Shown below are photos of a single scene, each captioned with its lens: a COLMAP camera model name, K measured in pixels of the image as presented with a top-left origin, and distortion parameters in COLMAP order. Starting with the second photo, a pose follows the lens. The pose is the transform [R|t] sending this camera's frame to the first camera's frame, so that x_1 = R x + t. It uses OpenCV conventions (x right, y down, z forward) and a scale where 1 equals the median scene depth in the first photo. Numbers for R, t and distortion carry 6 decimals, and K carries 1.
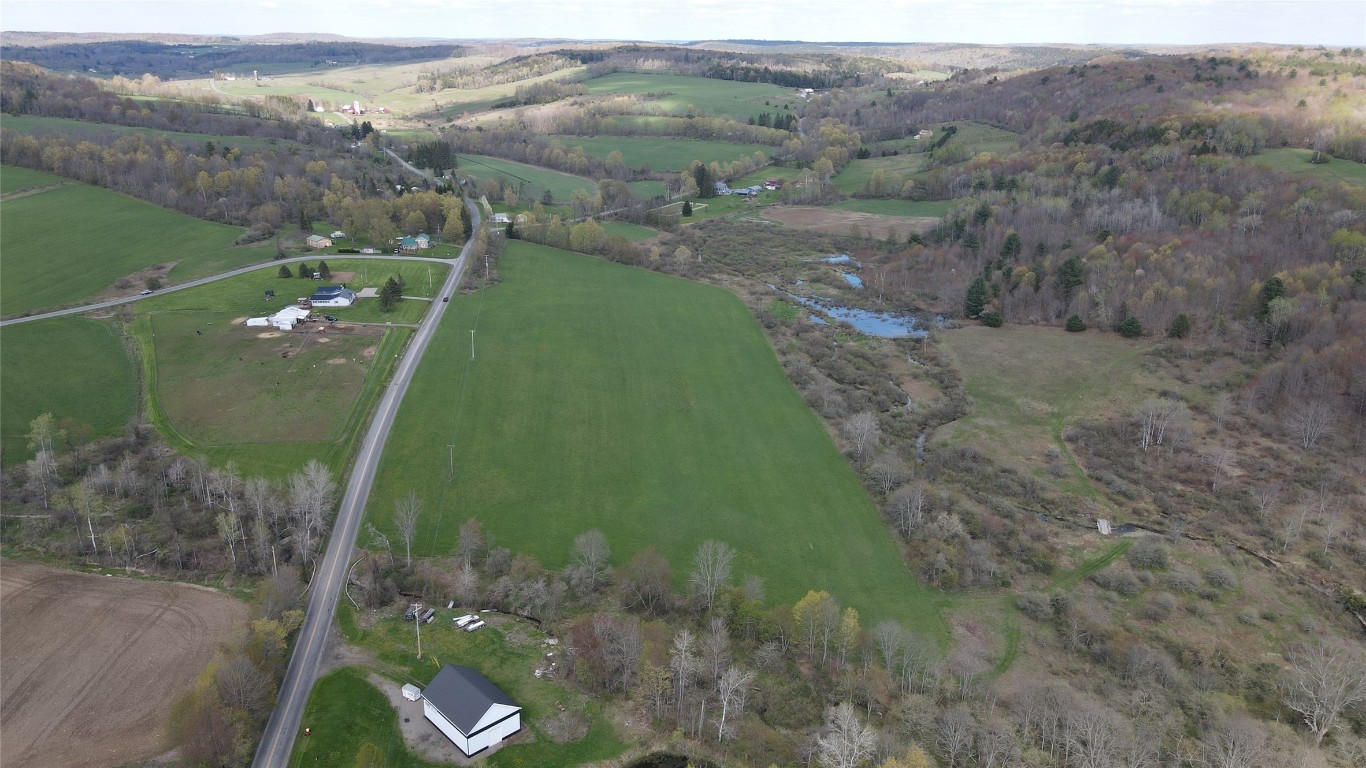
lens RADIAL K [[959.8, 0, 682.4], [0, 959.8, 380.2], [0, 0, 1]] dist [0.008069, 0.020492]
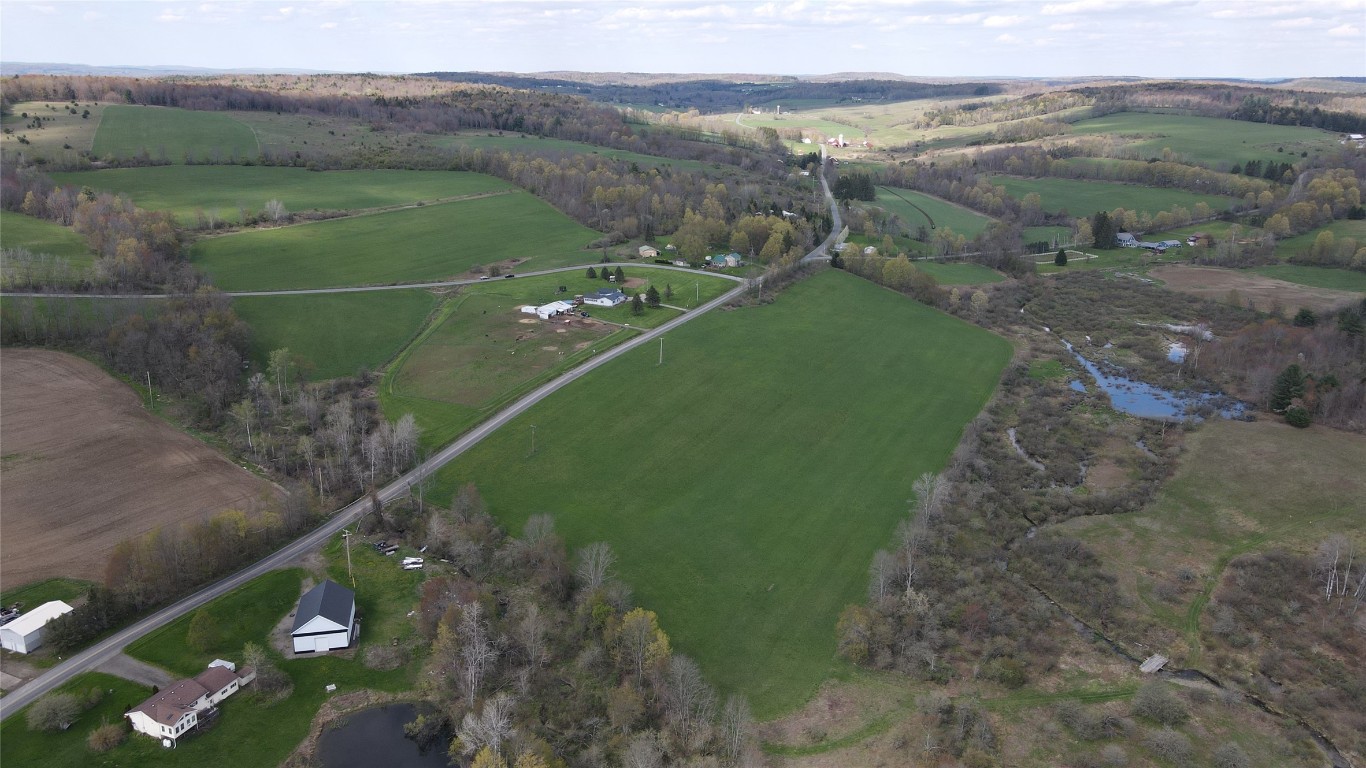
lens RADIAL K [[959.8, 0, 680.0], [0, 959.8, 392.3], [0, 0, 1]] dist [0.008069, 0.020492]
pose [[0.868840, 0.157551, -0.469356, 0.152894], [-0.168849, 0.985473, 0.018237, -0.007178], [0.465411, 0.063406, 0.882821, 0.030077]]
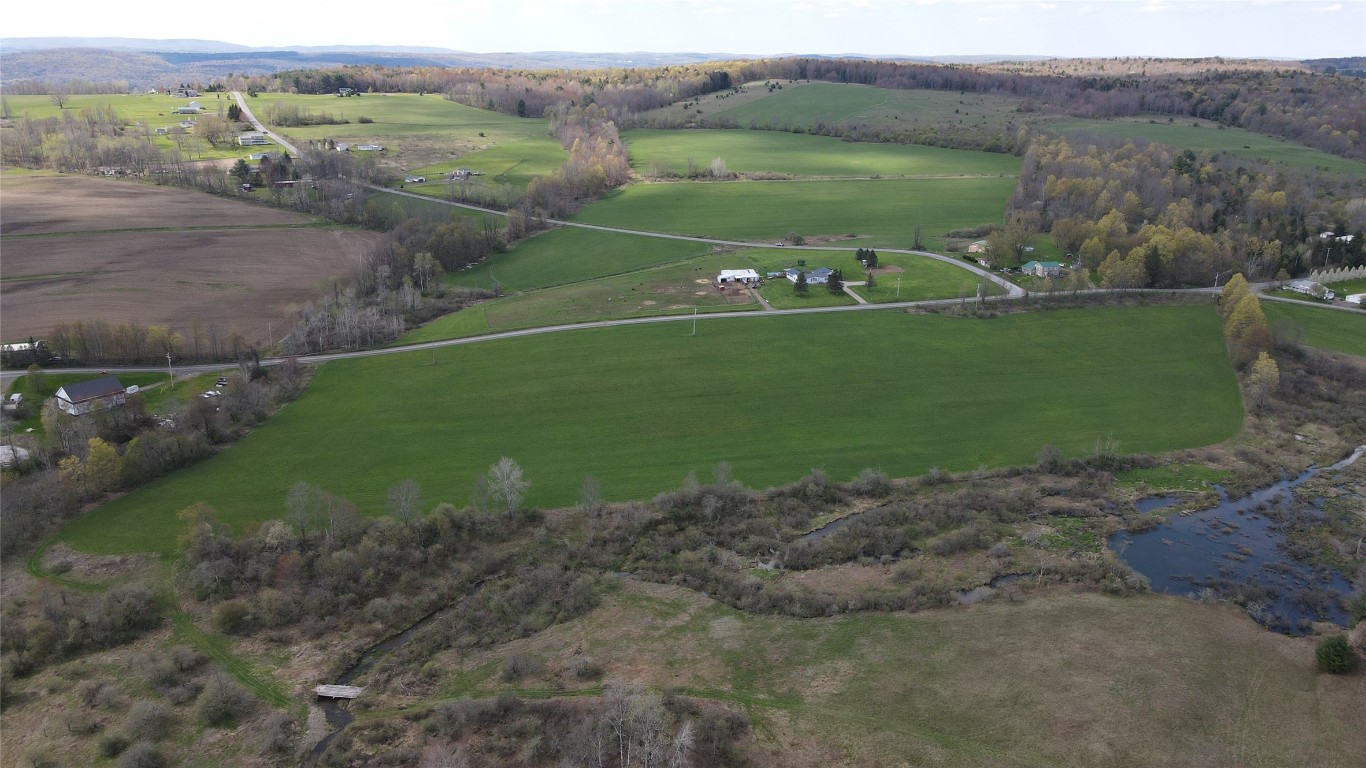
lens RADIAL K [[959.8, 0, 681.1], [0, 959.8, 382.4], [0, 0, 1]] dist [0.008069, 0.020492]
pose [[0.211076, 0.314462, -0.925506, 0.369433], [-0.334308, 0.912964, 0.233956, -0.103432], [0.918523, 0.260021, 0.297832, 0.328795]]
